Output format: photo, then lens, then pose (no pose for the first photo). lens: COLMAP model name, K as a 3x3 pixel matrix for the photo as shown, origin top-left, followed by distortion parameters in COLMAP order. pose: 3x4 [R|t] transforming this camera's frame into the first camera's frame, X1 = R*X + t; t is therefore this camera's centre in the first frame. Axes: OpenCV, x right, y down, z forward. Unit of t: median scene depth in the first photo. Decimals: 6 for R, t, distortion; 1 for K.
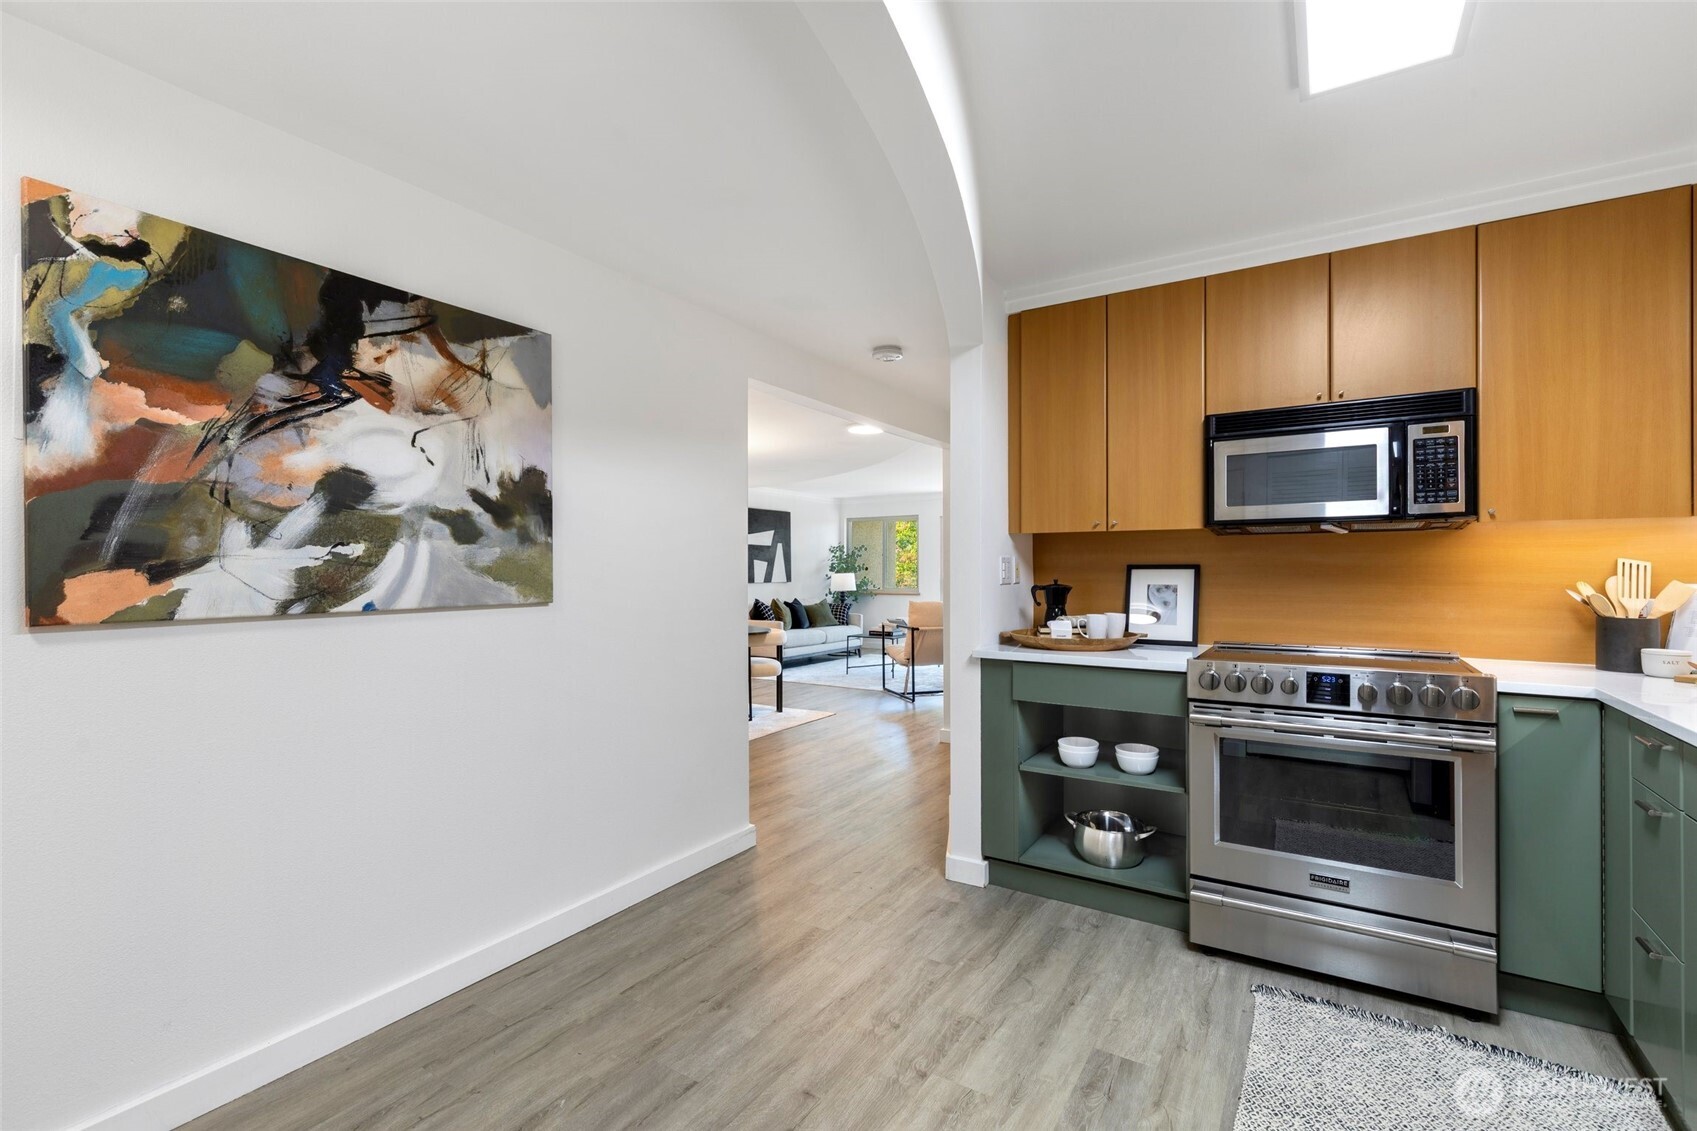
lens RADIAL K [[755.4, 0, 845.3], [0, 755.4, 568.7], [0, 0, 1]] dist [0.004739, -0.000289]
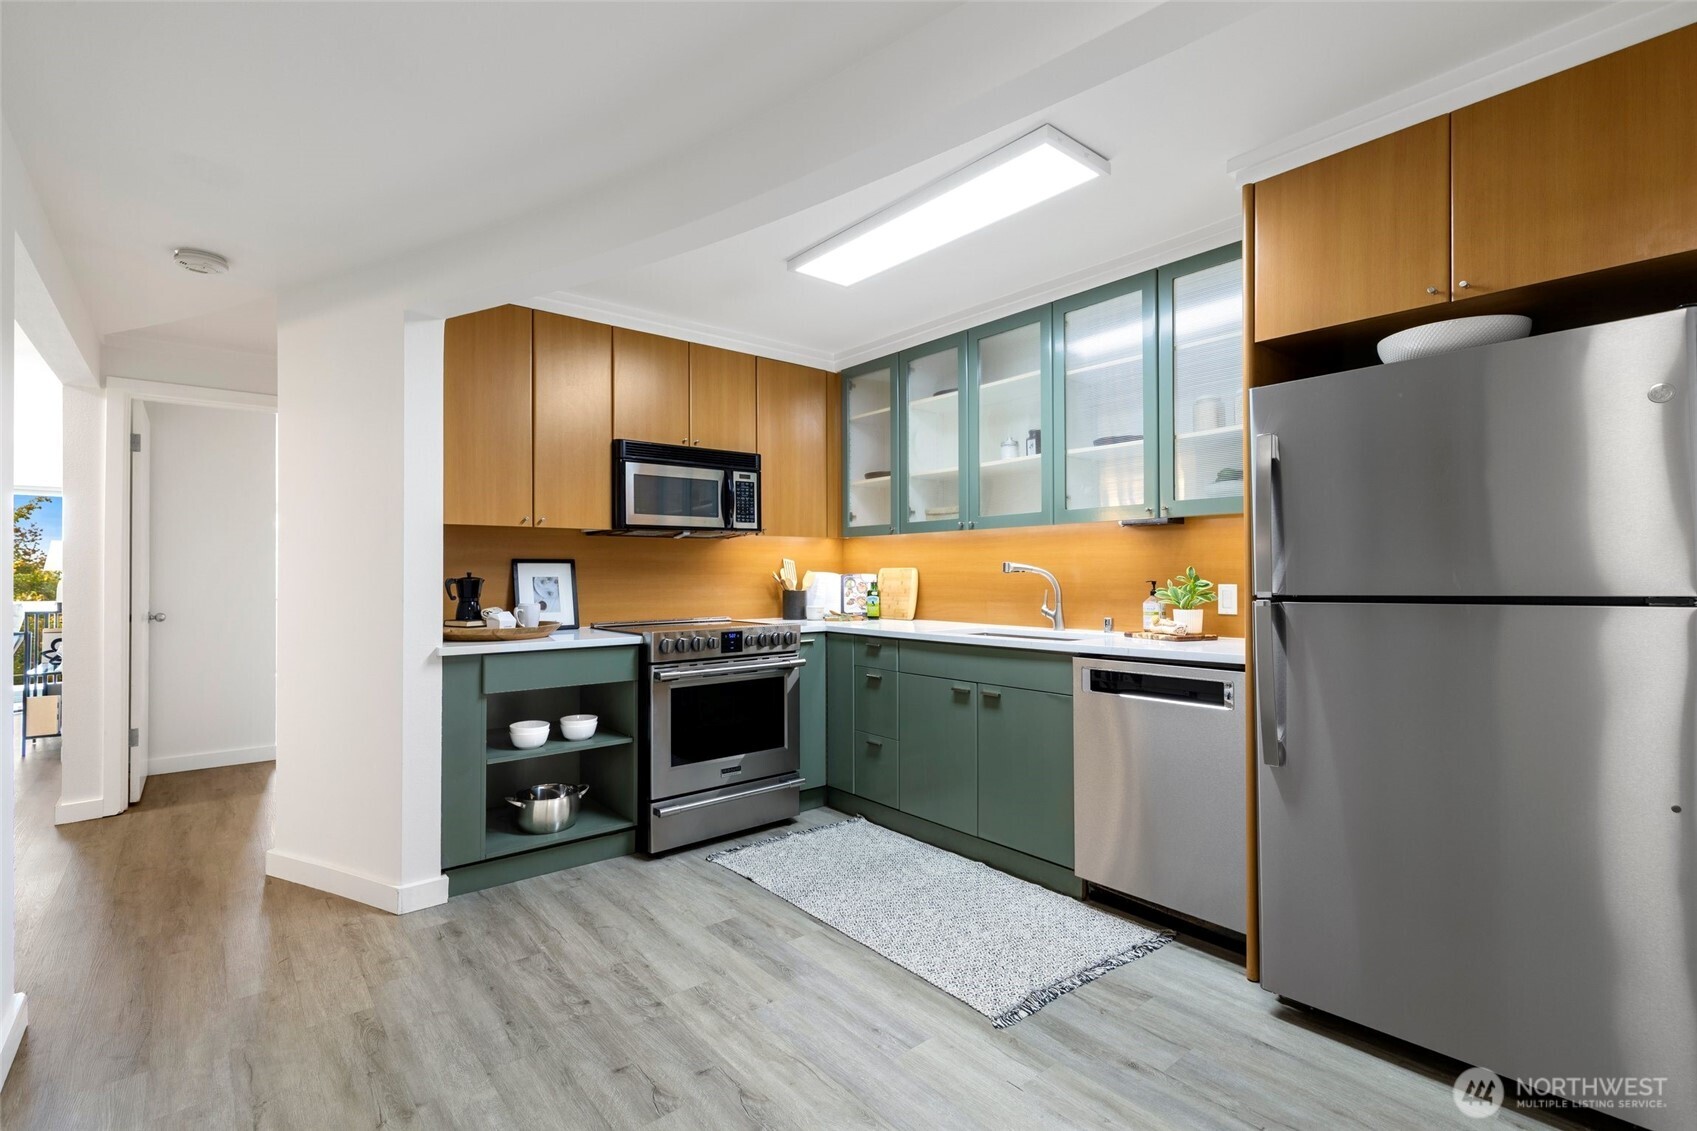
lens RADIAL K [[777.8, 0, 850.8], [0, 777.8, 562.0], [0, 0, 1]] dist [0.004274, -0.000215]
pose [[0.305419, 0.011993, 0.952142, -0.660652], [0.000305, 0.999919, -0.012692, 0.016824], [-0.952218, 0.004167, 0.305391, 0.262560]]
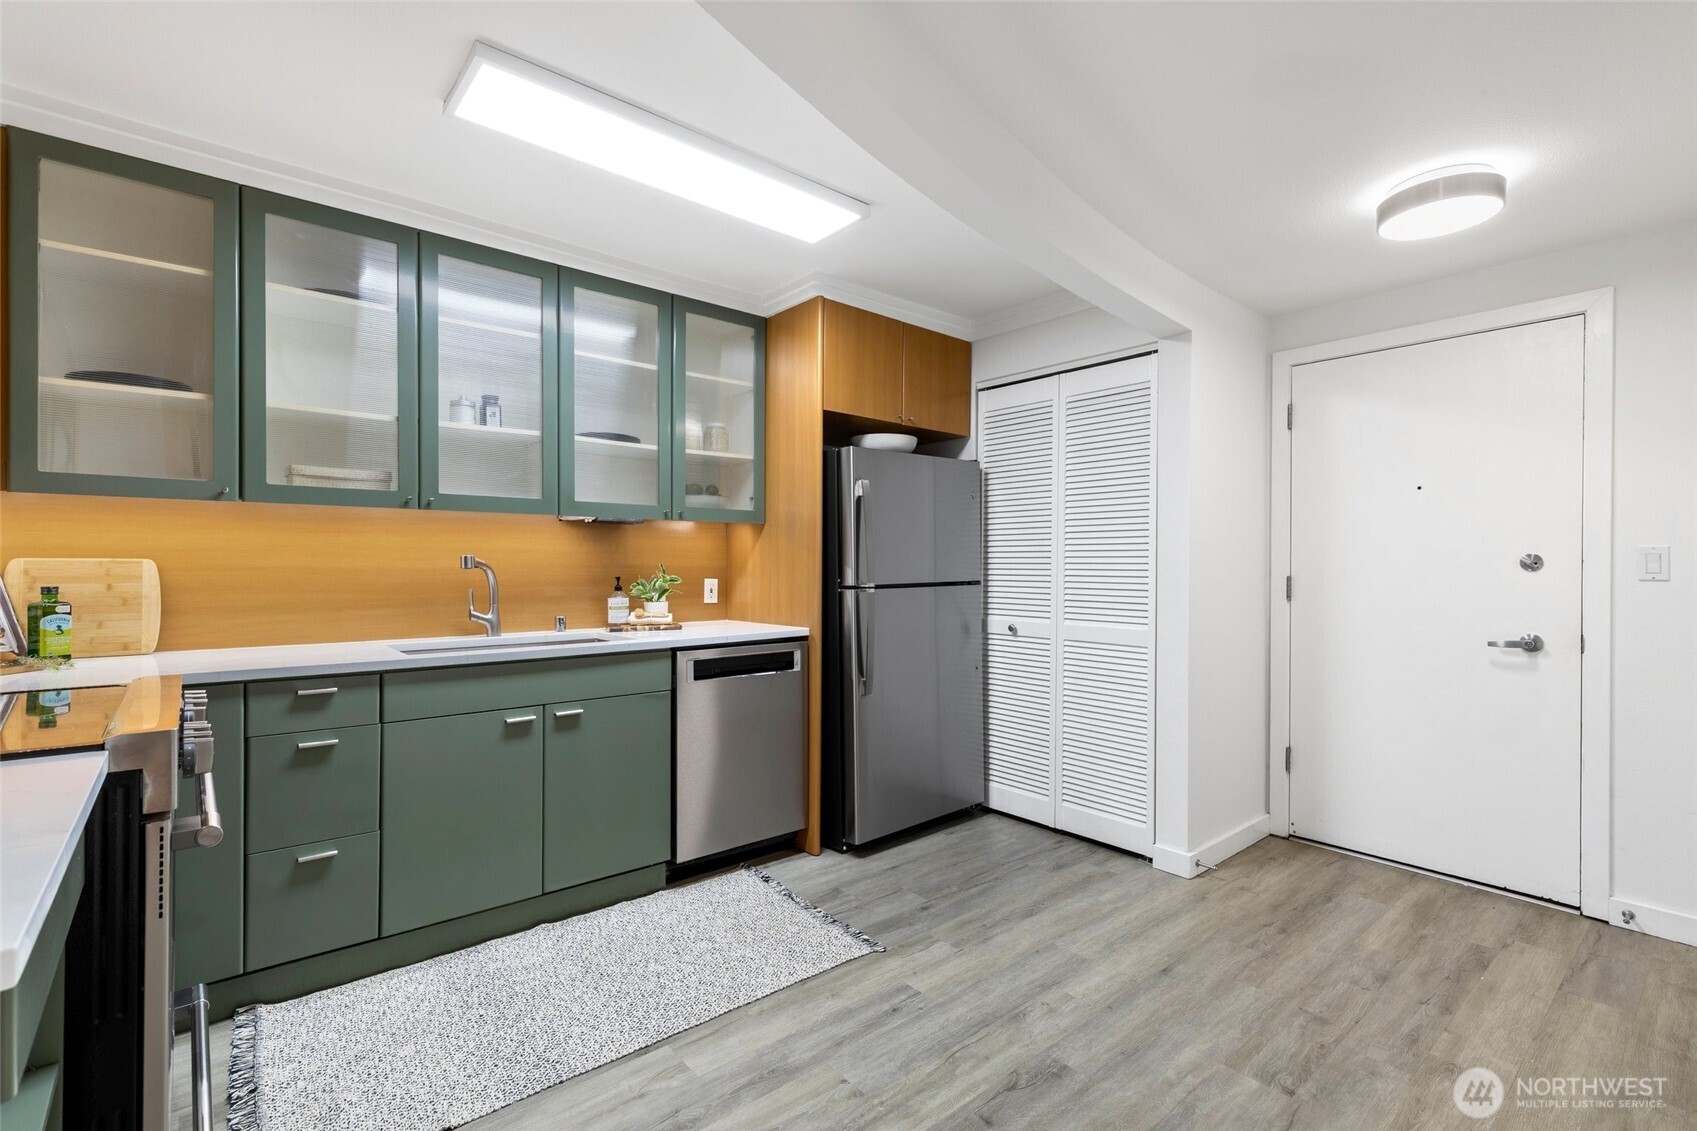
lens RADIAL K [[764.3, 0, 842.0], [0, 764.3, 565.2], [0, 0, 1]] dist [0.004395, -0.000161]
pose [[-0.953160, -0.004135, 0.302439, -0.090549], [-0.005571, 0.999977, -0.003886, 0.014685], [-0.302416, -0.005388, -0.953161, 1.263062]]
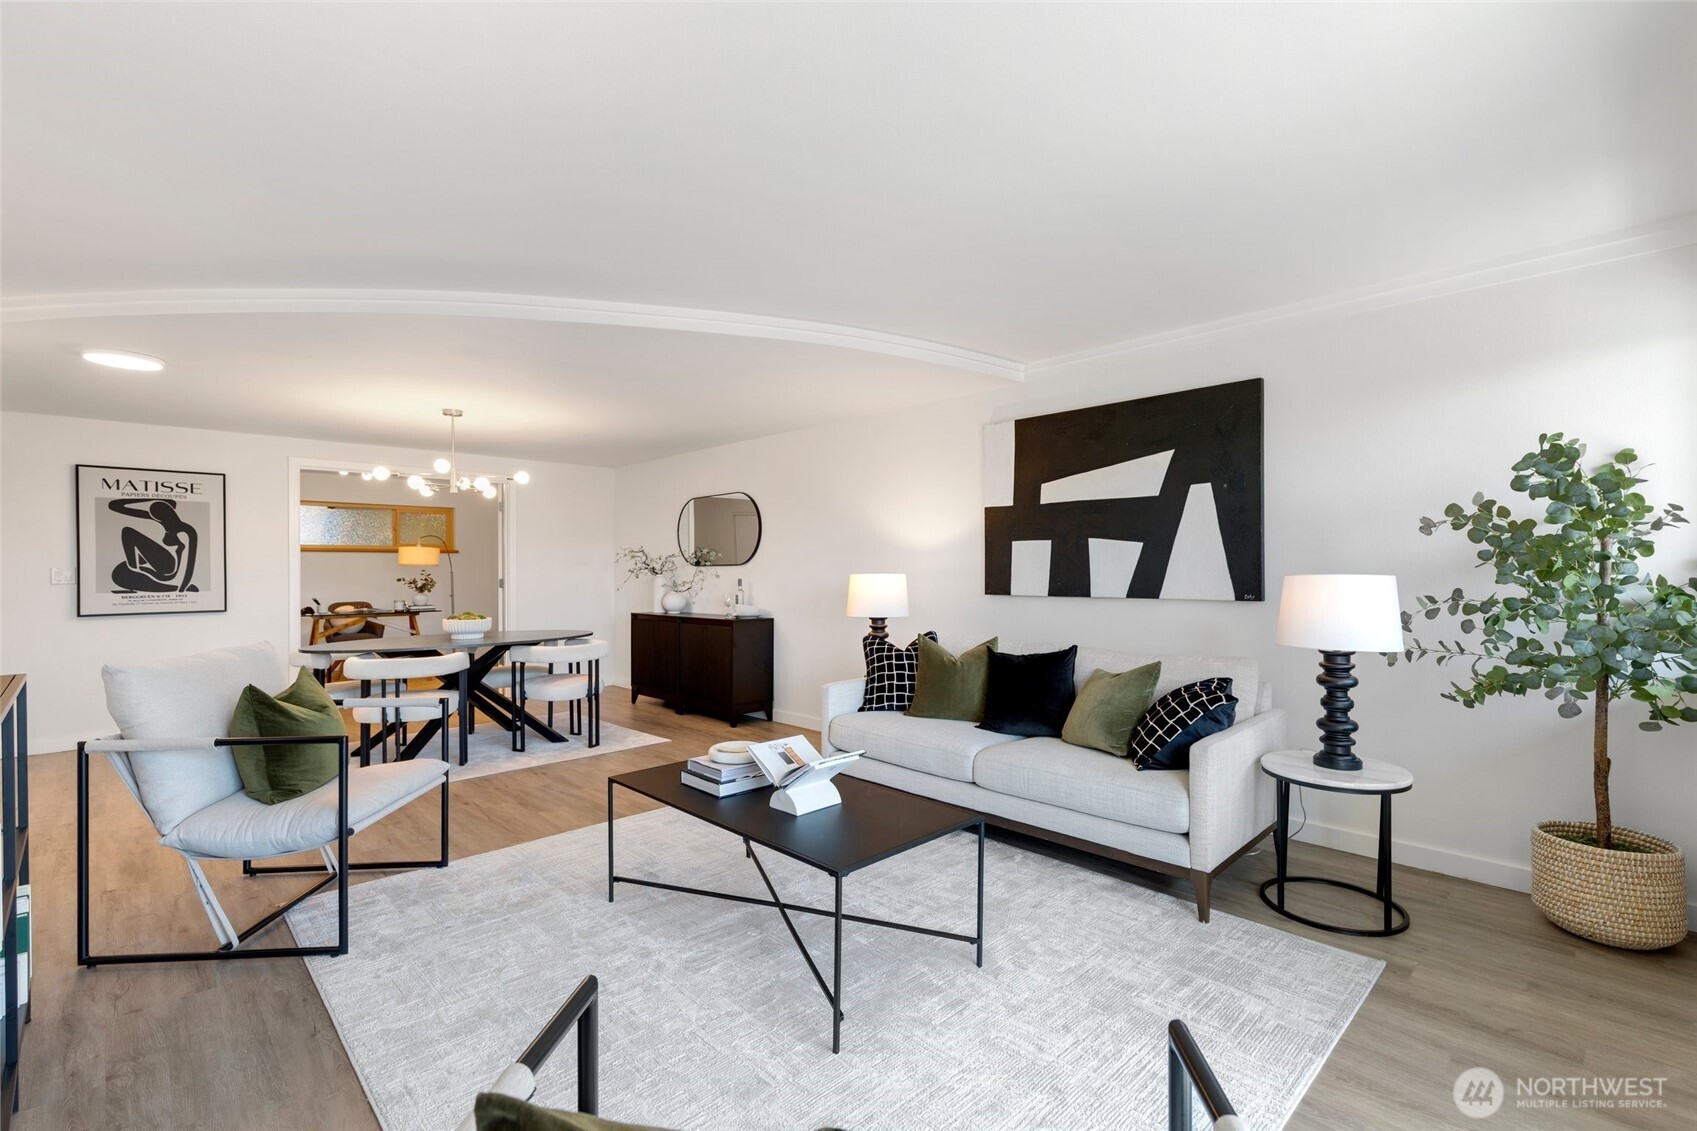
lens RADIAL K [[759.1, 0, 847.1], [0, 759.1, 562.6], [0, 0, 1]] dist [0.005672, -0.001102]
pose [[-0.237446, -0.007333, -0.971373, 1.210303], [0.010708, 0.999891, -0.010166, 0.017808], [0.971342, -0.012815, -0.237342, 3.946320]]
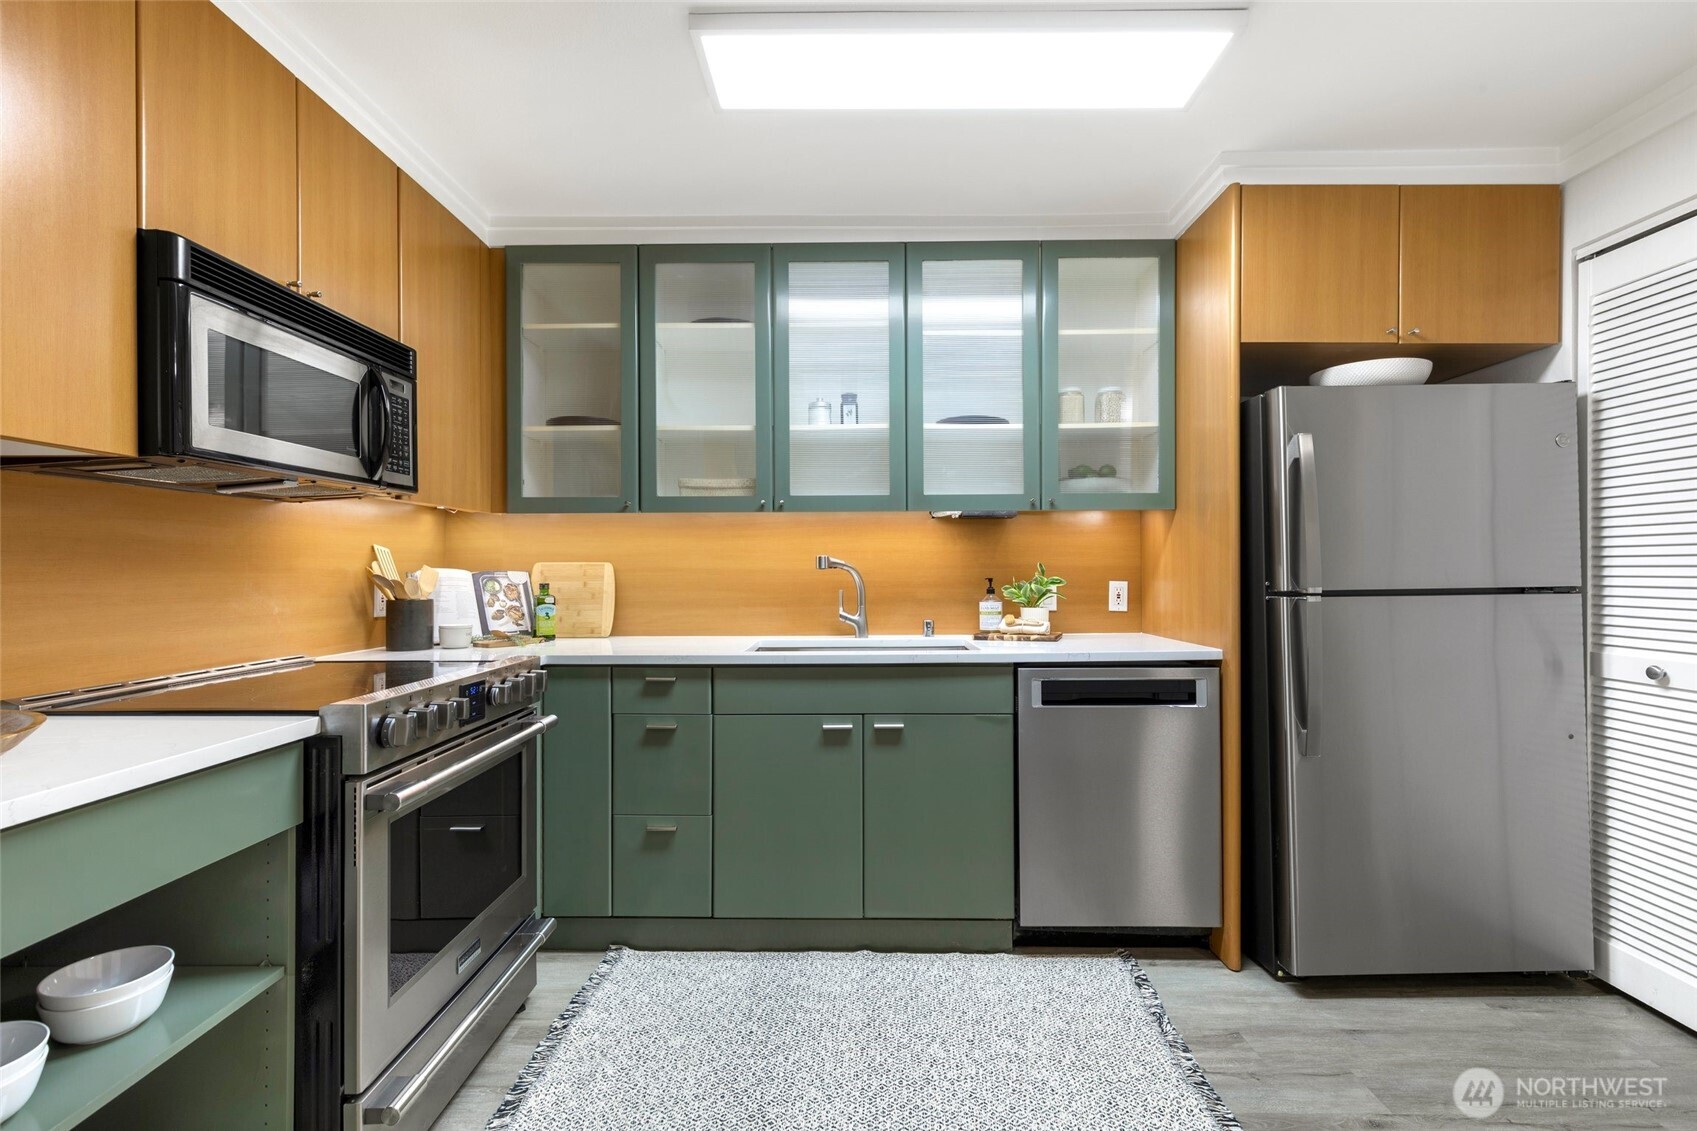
lens RADIAL K [[764.6, 0, 848.0], [0, 764.6, 566.9], [0, 0, 1]] dist [0.006660, -0.000232]
pose [[-0.525120, 0.003988, 0.851019, -0.197427], [-0.001207, 0.999985, -0.005431, 0.020983], [-0.851027, -0.003879, -0.525108, 0.939995]]
